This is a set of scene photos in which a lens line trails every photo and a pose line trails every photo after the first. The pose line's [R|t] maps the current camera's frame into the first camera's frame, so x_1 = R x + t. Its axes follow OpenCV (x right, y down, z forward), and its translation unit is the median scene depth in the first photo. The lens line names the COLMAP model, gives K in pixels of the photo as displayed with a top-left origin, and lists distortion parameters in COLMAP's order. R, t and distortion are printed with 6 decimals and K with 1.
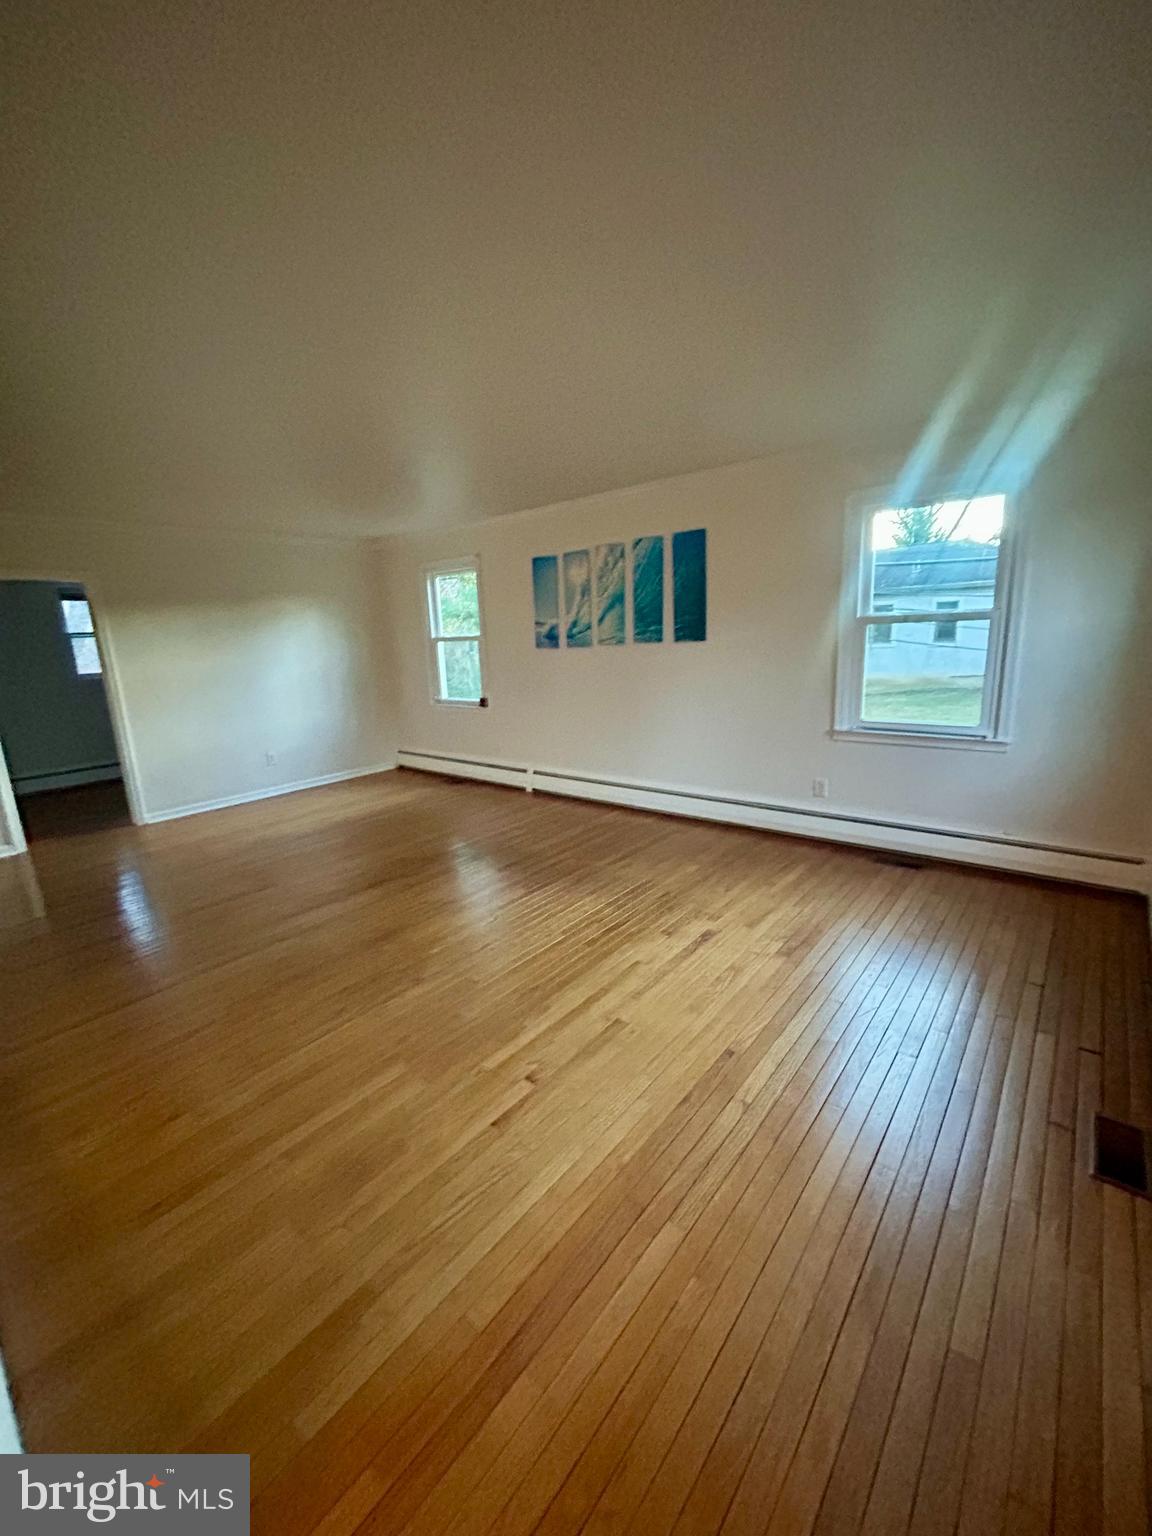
lens RADIAL K [[622.6, 0, 576.0], [0, 622.6, 768.0], [0, 0, 1]] dist [-0.000750, 0.000221]
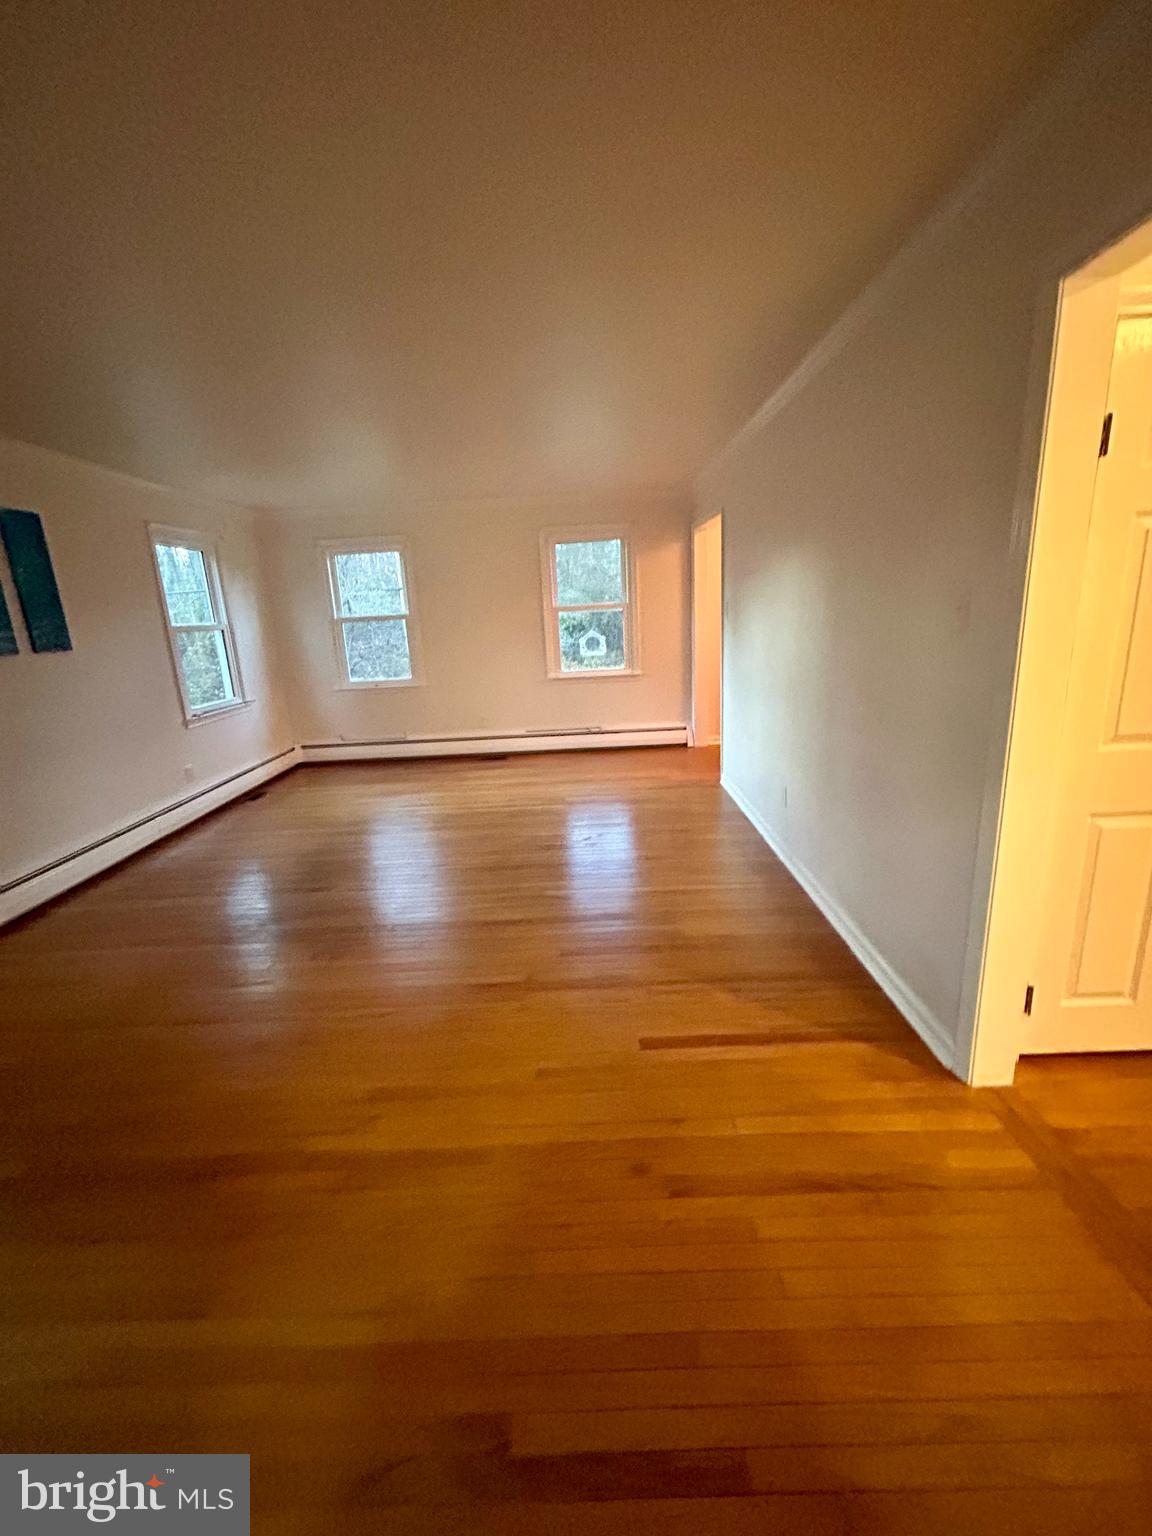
lens RADIAL K [[622.6, 0, 576.0], [0, 622.6, 768.0], [0, 0, 1]] dist [-0.000750, 0.000221]
pose [[-0.625071, -0.117748, 0.771635, -0.879087], [0.241561, 0.910848, 0.334670, -0.174658], [-0.742249, 0.395590, -0.540902, 1.004899]]
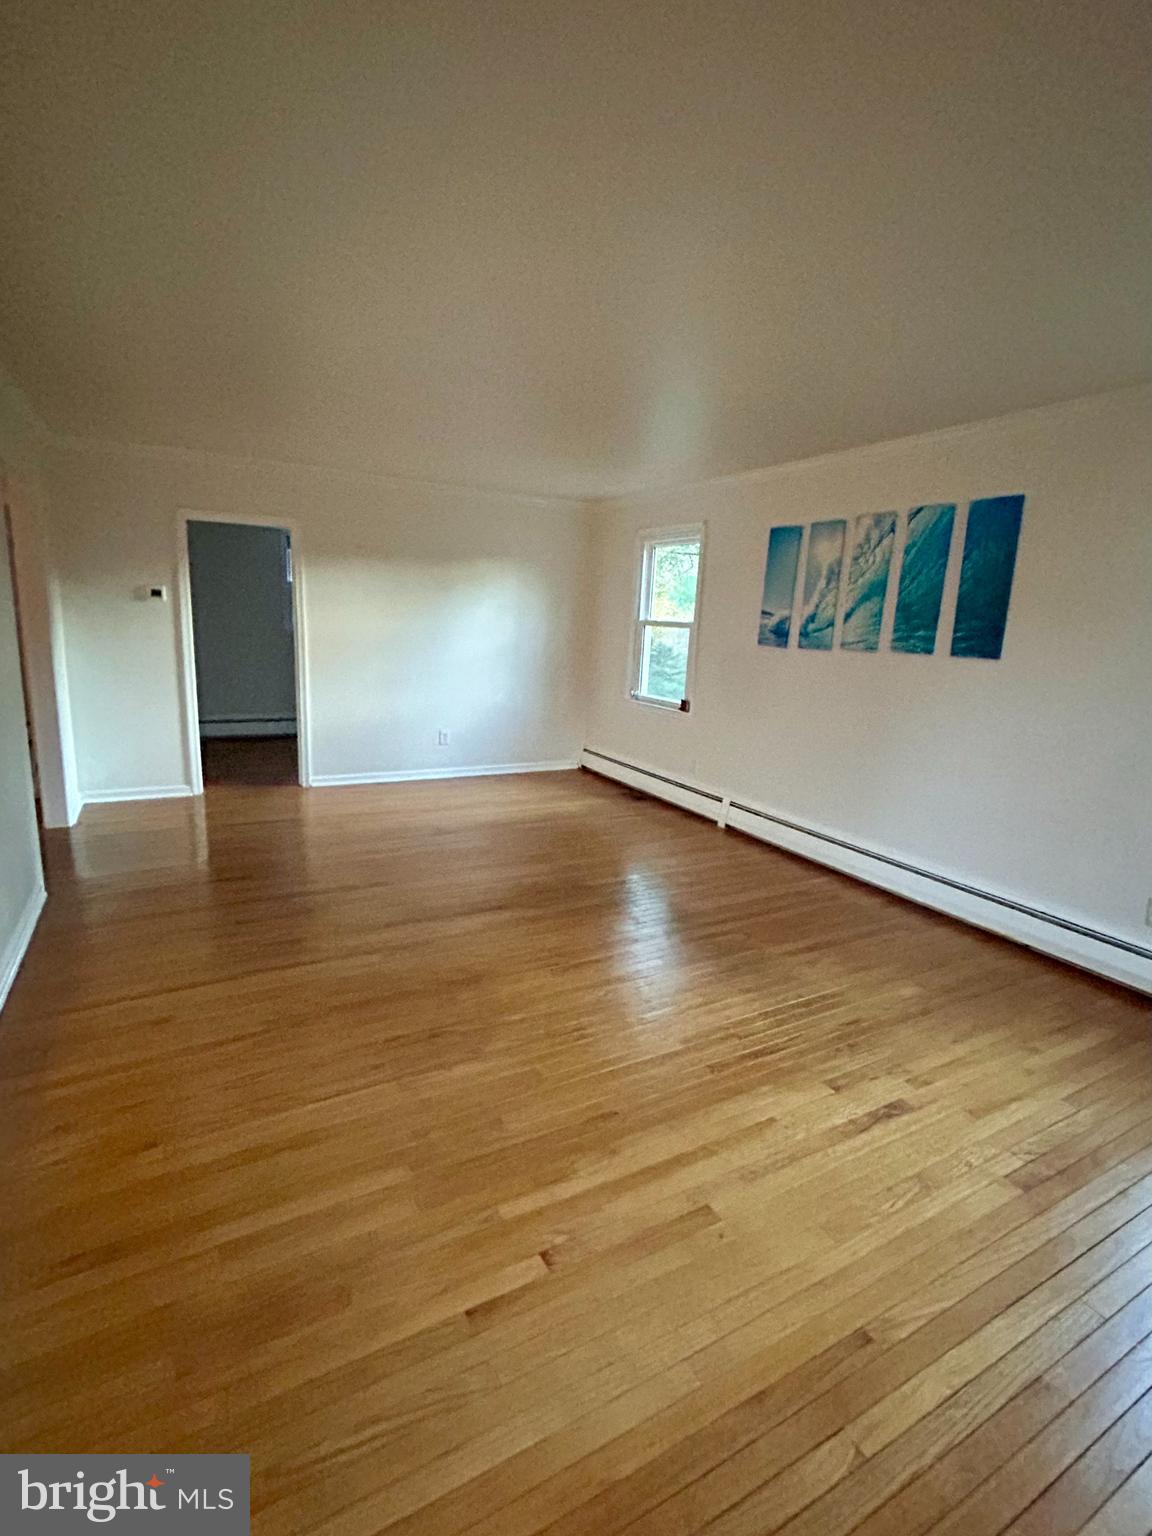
lens RADIAL K [[720.0, 0, 599.2], [0, 720.0, 761.2], [0, 0, 1]] dist [0.000012, 0.001264]
pose [[0.930400, 0.155982, -0.331700, 0.080981], [-0.162781, 0.986635, 0.007372, -0.030034], [0.328417, 0.047135, 0.943356, 0.123063]]
